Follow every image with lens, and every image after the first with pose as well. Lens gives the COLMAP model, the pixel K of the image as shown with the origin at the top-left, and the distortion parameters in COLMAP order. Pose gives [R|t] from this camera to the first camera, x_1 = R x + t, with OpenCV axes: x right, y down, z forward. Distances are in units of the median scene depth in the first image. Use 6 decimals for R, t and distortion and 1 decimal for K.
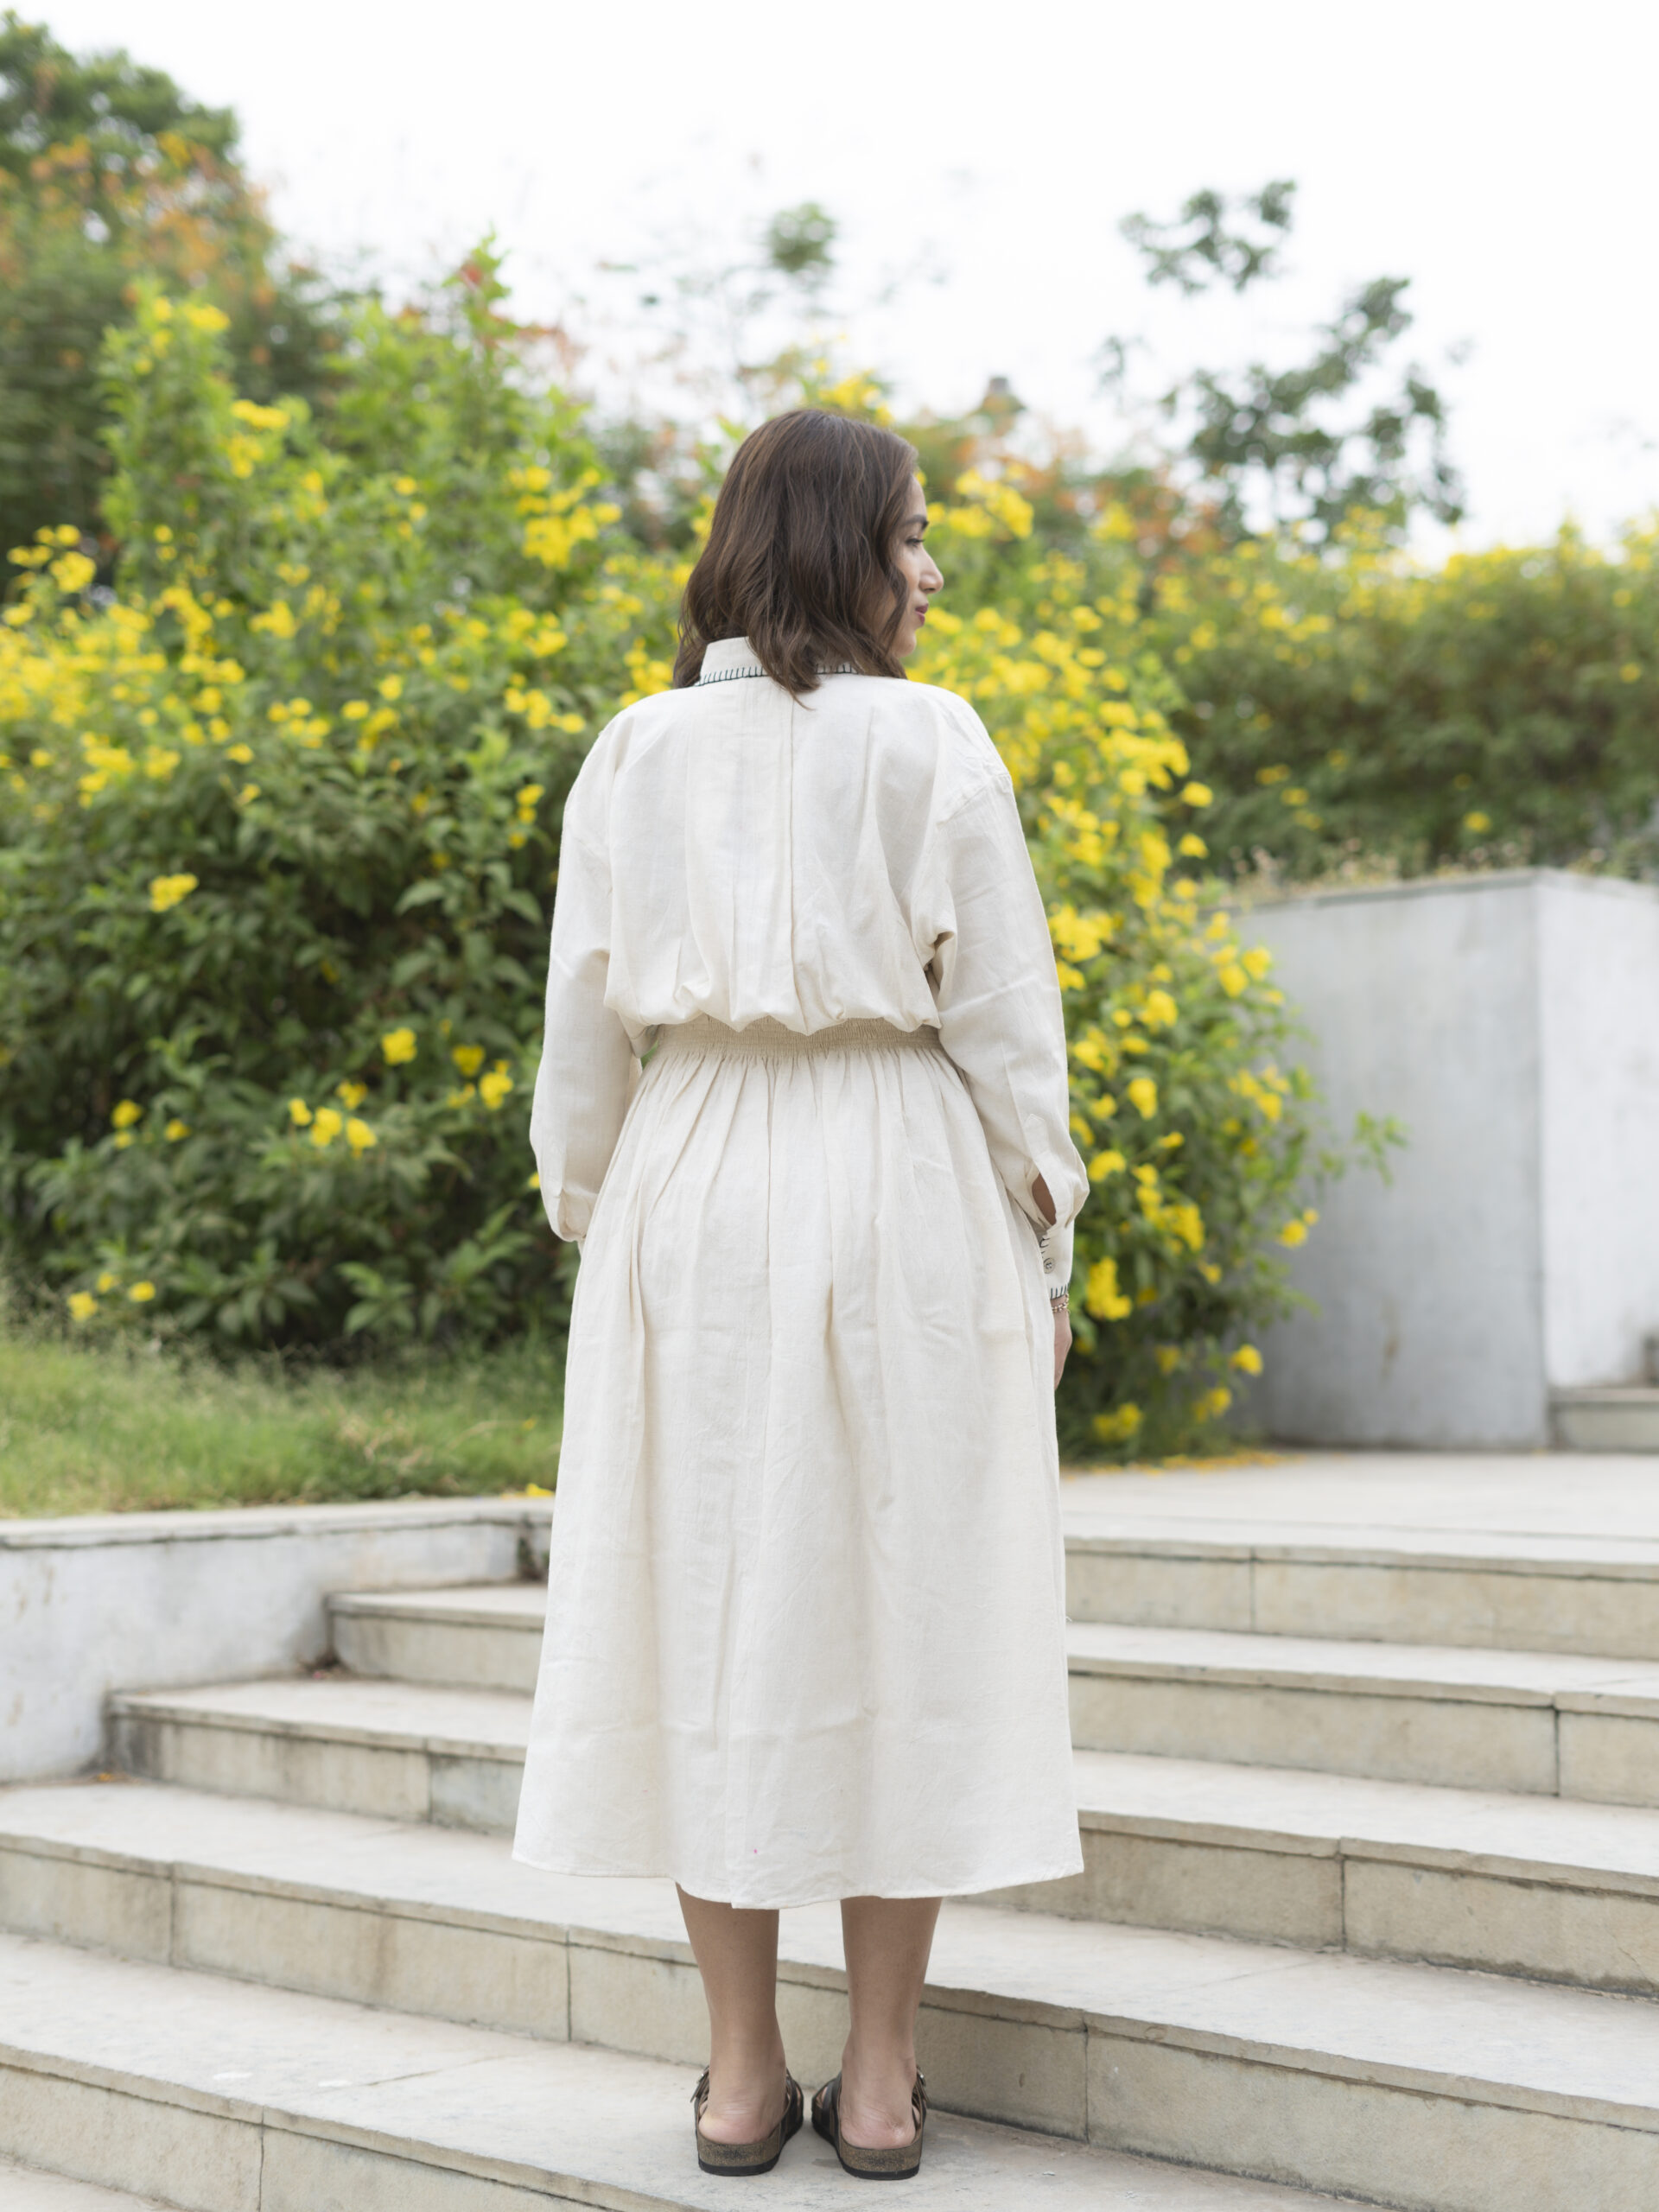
lens RADIAL K [[3533.8, 0, 829.5], [0, 3533.8, 1106.0], [0, 0, 1]] dist [-0.012924, 0.011604]
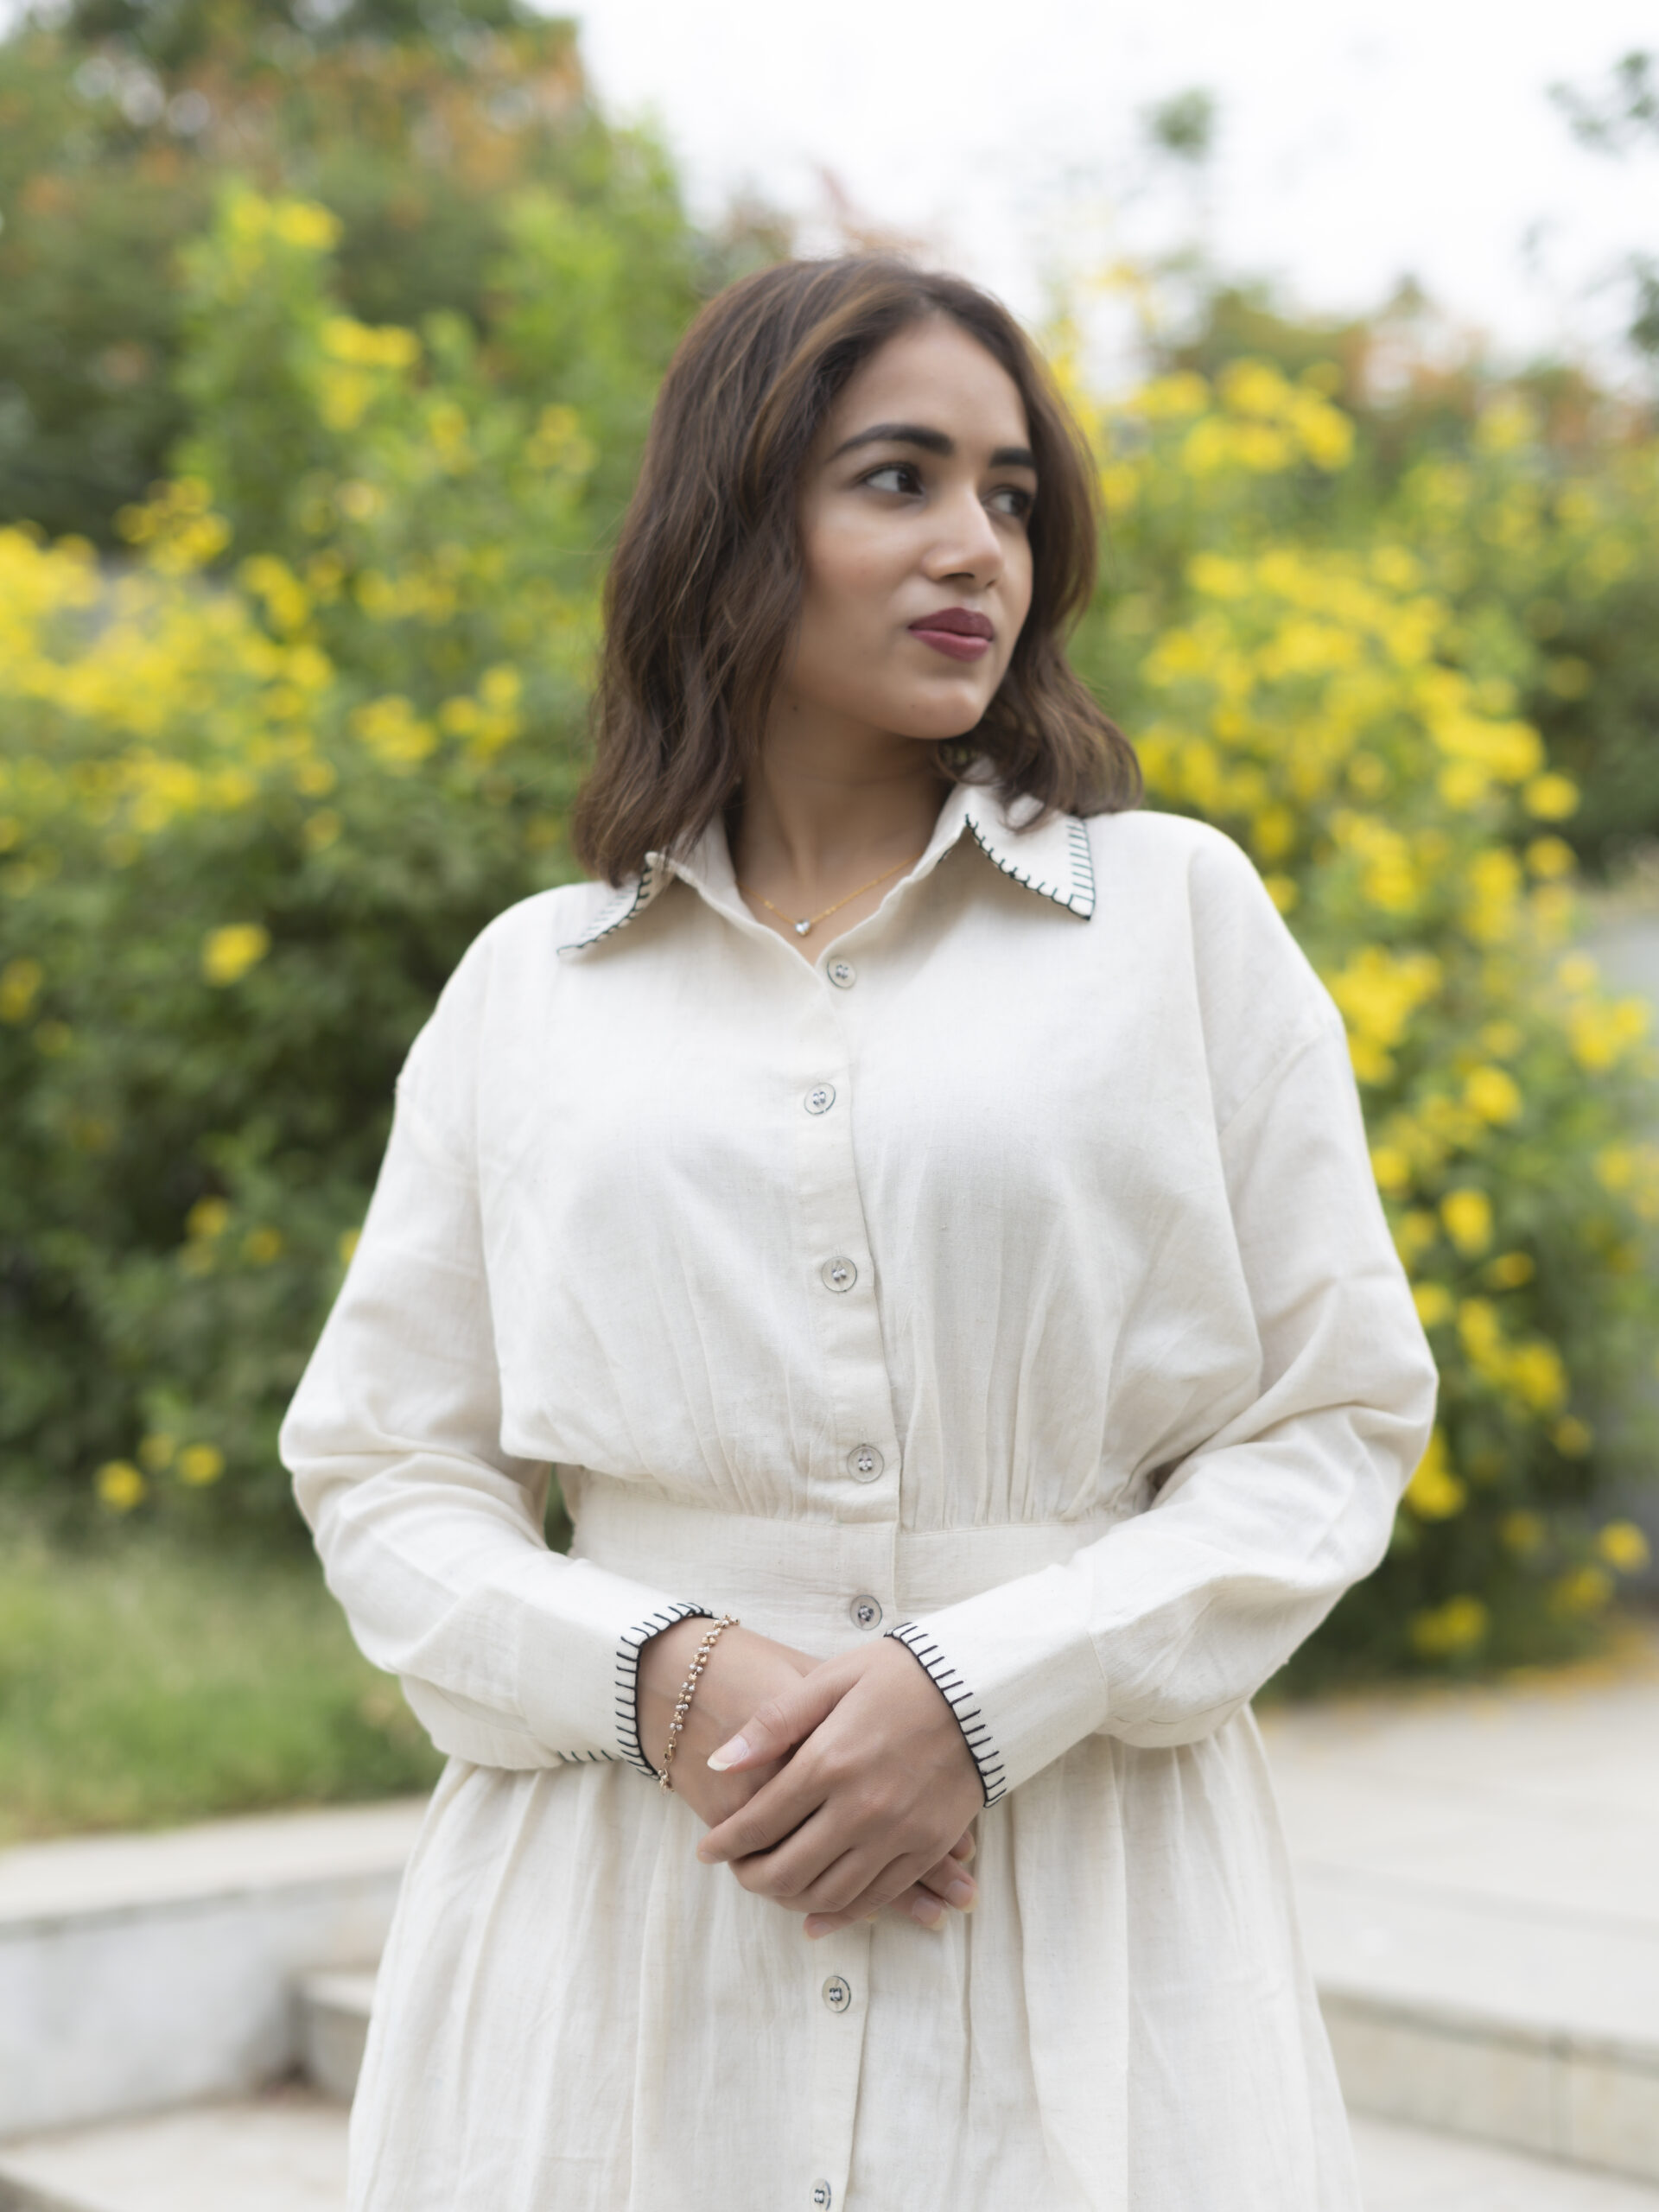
lens RADIAL K [[3598.1, 0, 827.5], [0, 3598.1, 1198.6], [0, 0, 1]] dist [0.081807, -1.060040]
pose [[0.992387, -0.010962, -0.122669, 0.054242], [0.016543, 0.998869, 0.044570, -0.048443], [0.122041, -0.046260, 0.991446, 0.259434]]
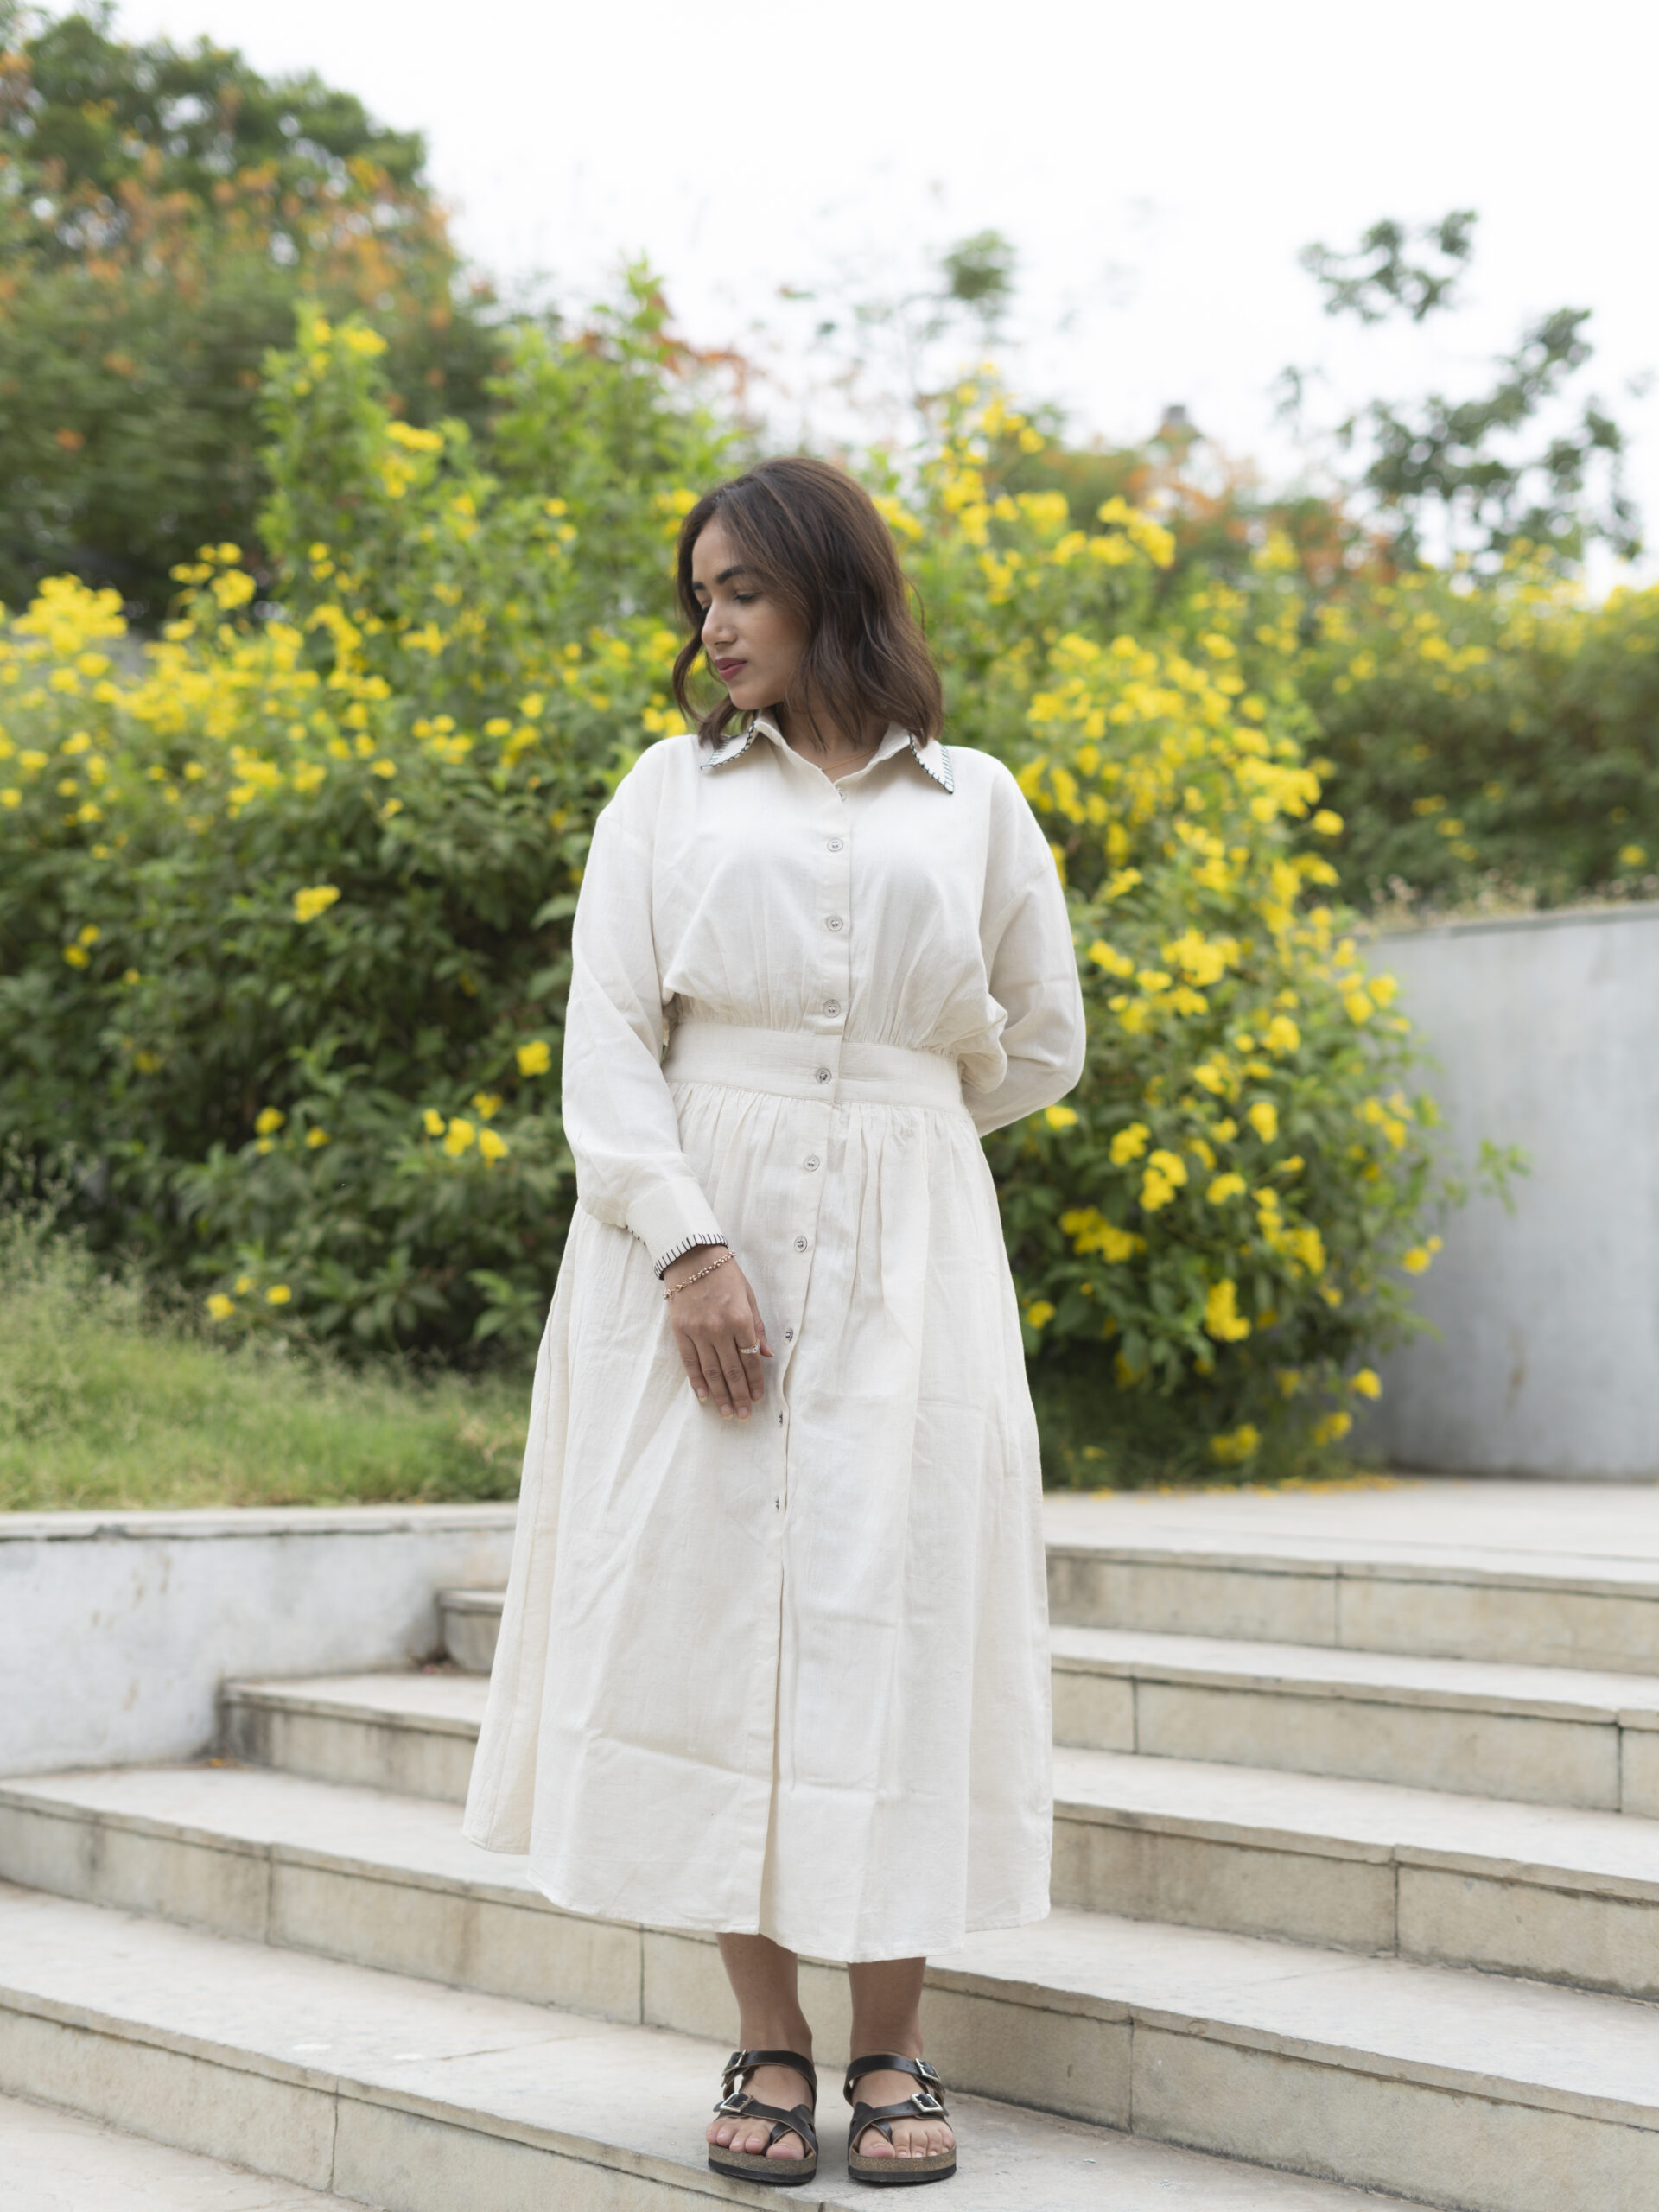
lens RADIAL K [[3534.7, 0, 847.2], [0, 3534.7, 1118.5], [0, 0, 1]] dist [-0.025198, 0.077903]
pose [[0.998822, 0.017916, -0.045098, 0.017485], [-0.018076, 0.999832, -0.003132, 0.002355], [0.045034, 0.003943, 0.998978, -0.014759]]
